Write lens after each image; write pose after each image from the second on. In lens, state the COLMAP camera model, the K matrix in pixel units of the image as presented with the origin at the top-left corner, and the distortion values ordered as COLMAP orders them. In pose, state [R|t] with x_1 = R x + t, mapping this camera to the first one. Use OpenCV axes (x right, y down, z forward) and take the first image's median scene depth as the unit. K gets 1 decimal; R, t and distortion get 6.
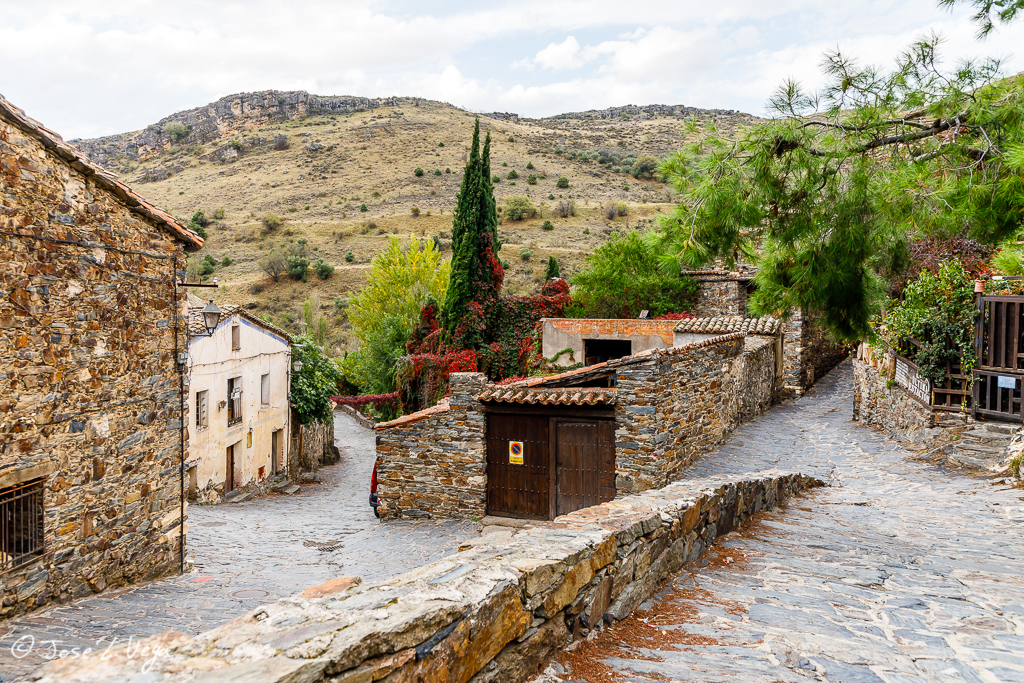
lens RADIAL K [[787.3, 0, 510.9], [0, 787.3, 337.9], [0, 0, 1]] dist [-0.006306, -0.001995]
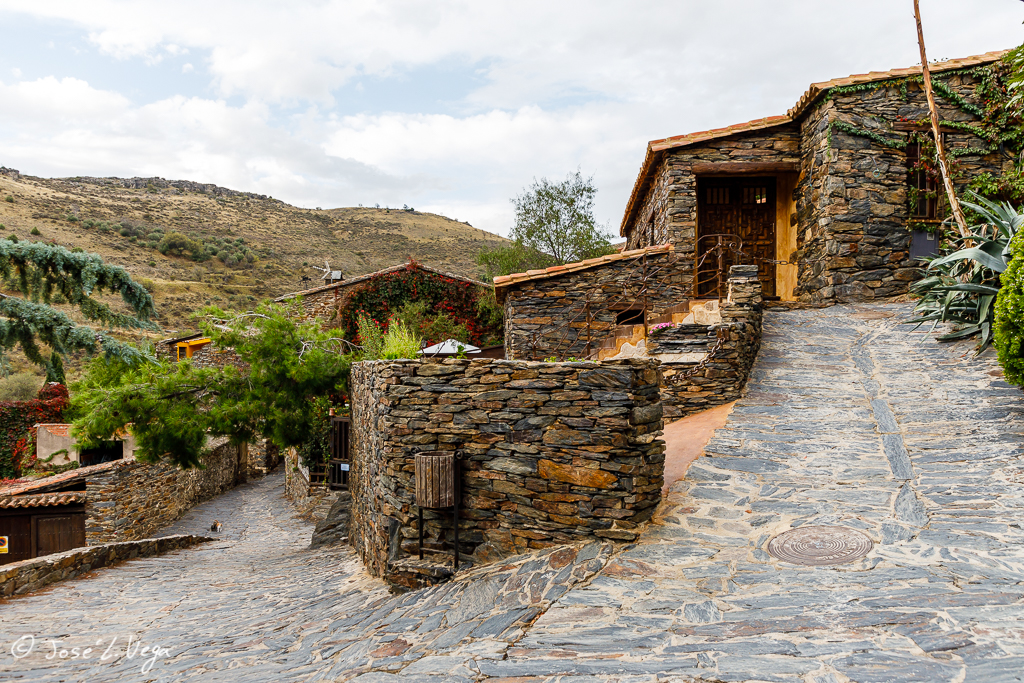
lens RADIAL K [[707.7, 0, 509.8], [0, 707.7, 394.3], [0, 0, 1]] dist [0.000826, 0.003756]
pose [[0.818753, -0.011593, 0.574028, 0.025544], [0.024996, 0.999568, -0.015465, -0.072203], [-0.573601, 0.027011, 0.818689, -0.507119]]
